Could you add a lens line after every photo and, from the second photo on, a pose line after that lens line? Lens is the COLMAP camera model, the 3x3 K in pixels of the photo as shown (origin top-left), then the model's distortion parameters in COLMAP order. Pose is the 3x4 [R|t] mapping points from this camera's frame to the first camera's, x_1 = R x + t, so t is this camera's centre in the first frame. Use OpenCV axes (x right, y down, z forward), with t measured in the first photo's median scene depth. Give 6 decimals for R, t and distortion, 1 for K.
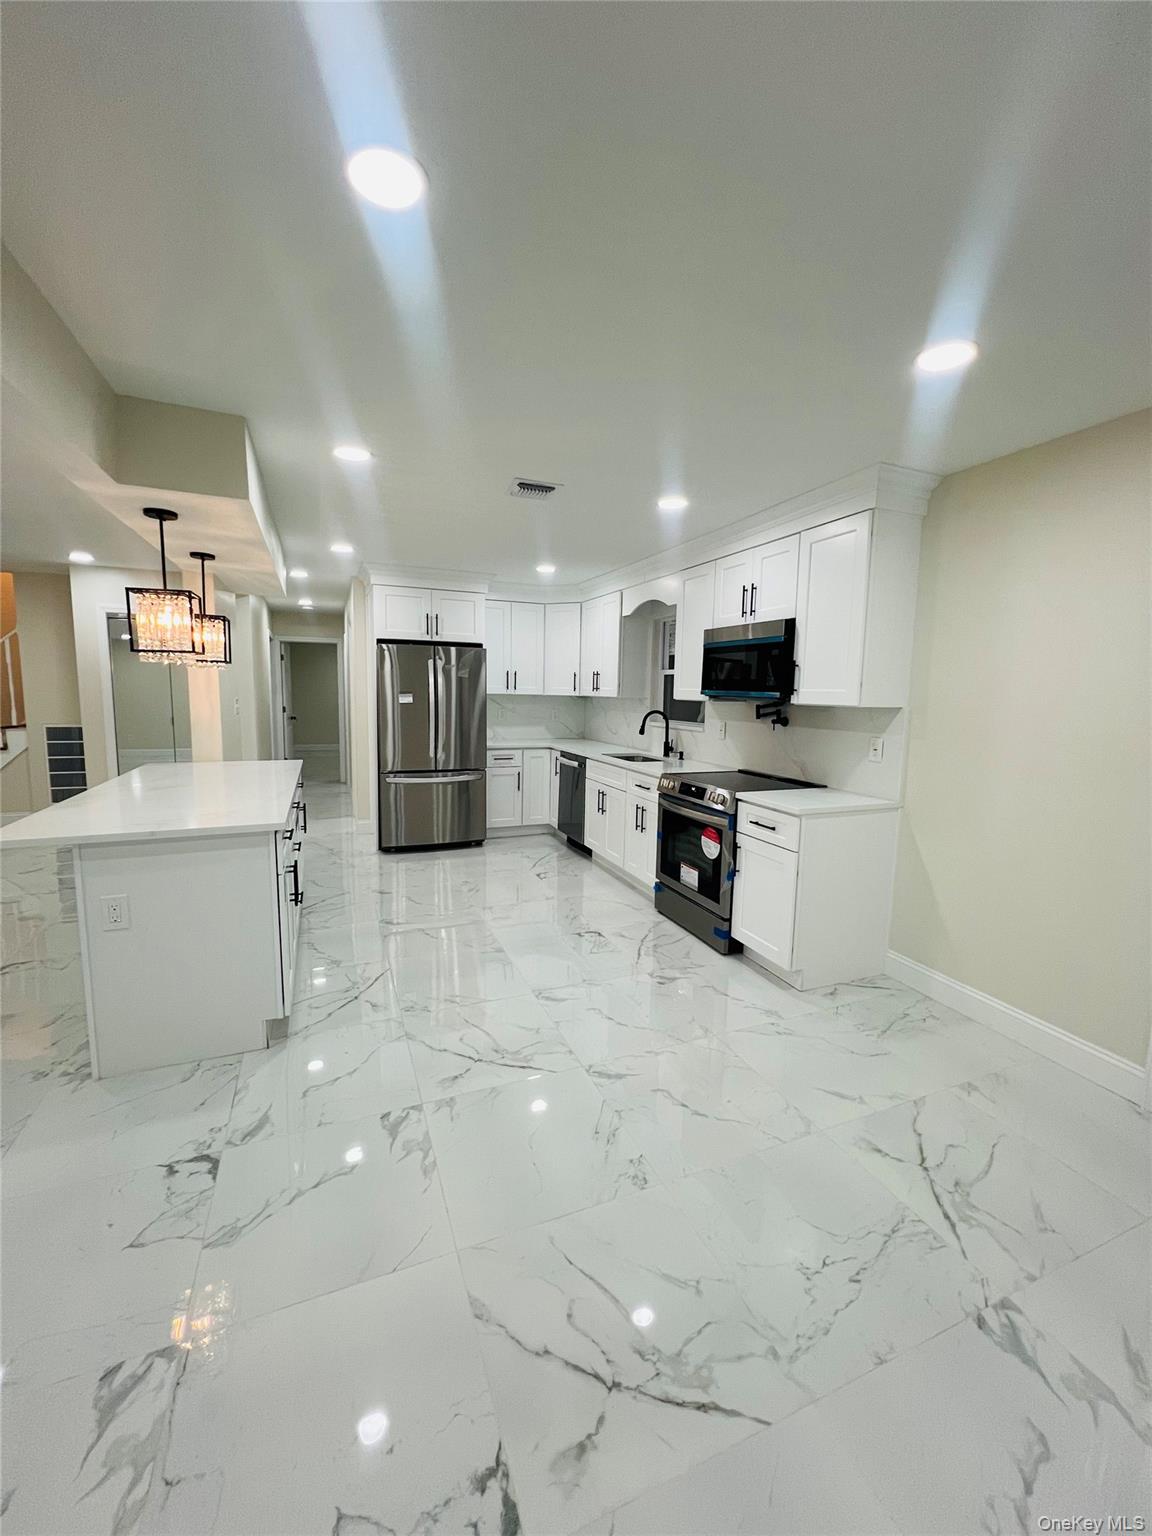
lens RADIAL K [[615.9, 0, 577.9], [0, 615.9, 765.2], [0, 0, 1]] dist [-0.004060, 0.000902]
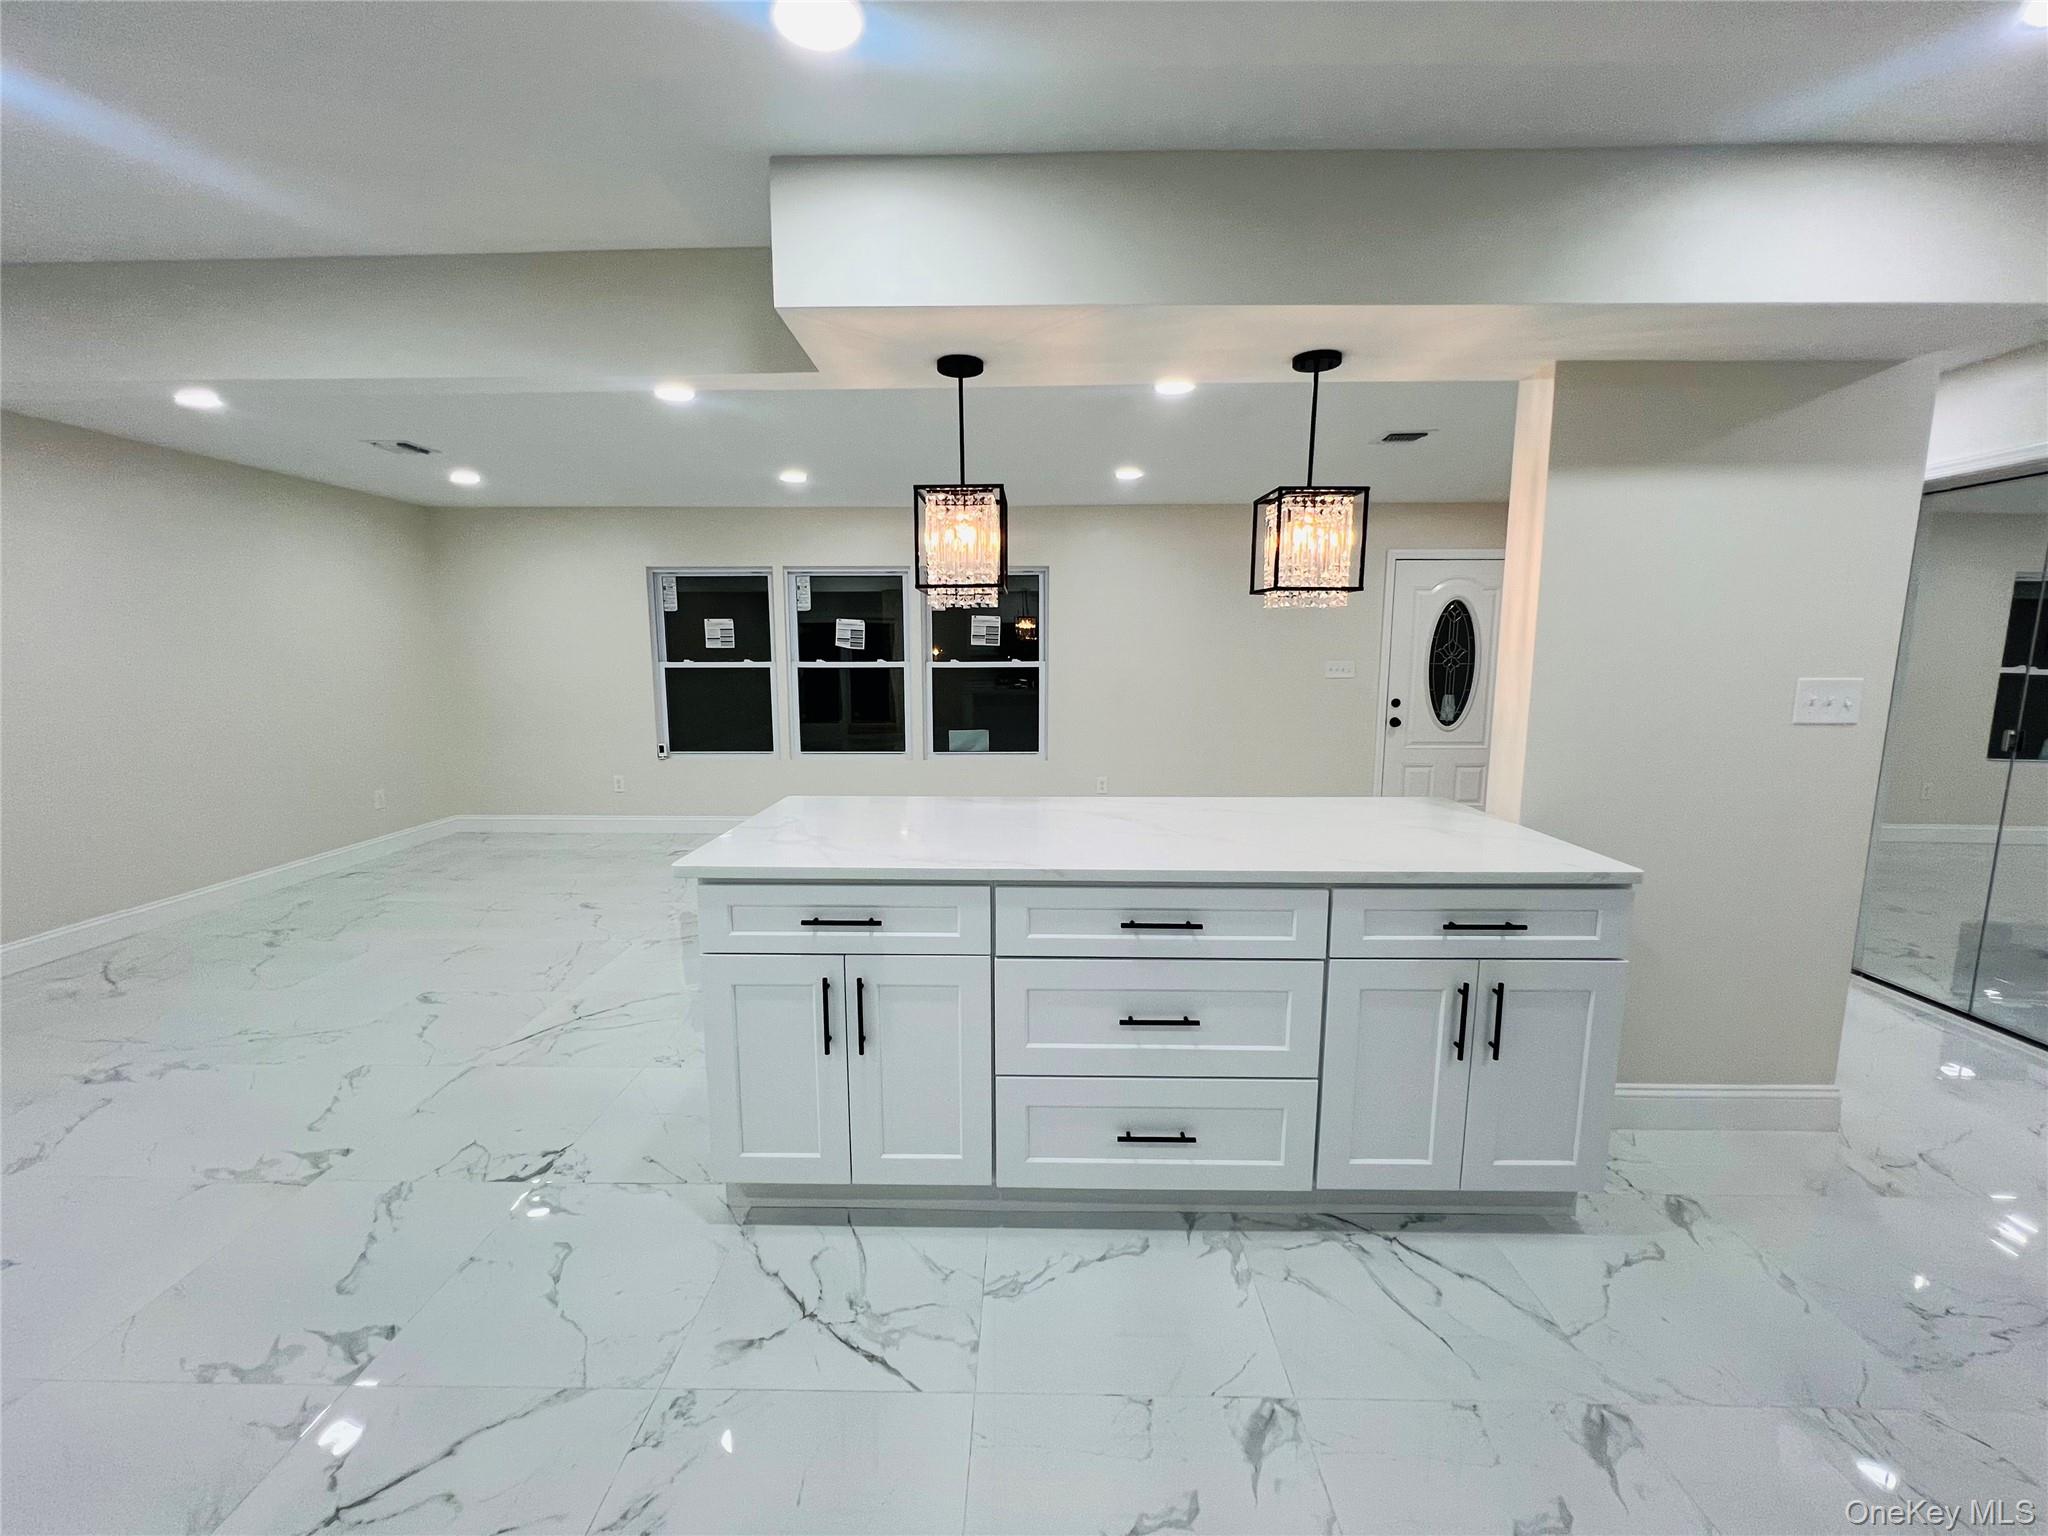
lens RADIAL K [[821.2, 0, 1018.4], [0, 821.2, 767.0], [0, 0, 1]] dist [-0.004060, 0.000902]
pose [[-0.399262, 0.113426, -0.909794, 0.068370], [-0.116245, 0.978047, 0.172949, -0.115545], [0.909438, 0.174811, -0.377312, 1.028658]]
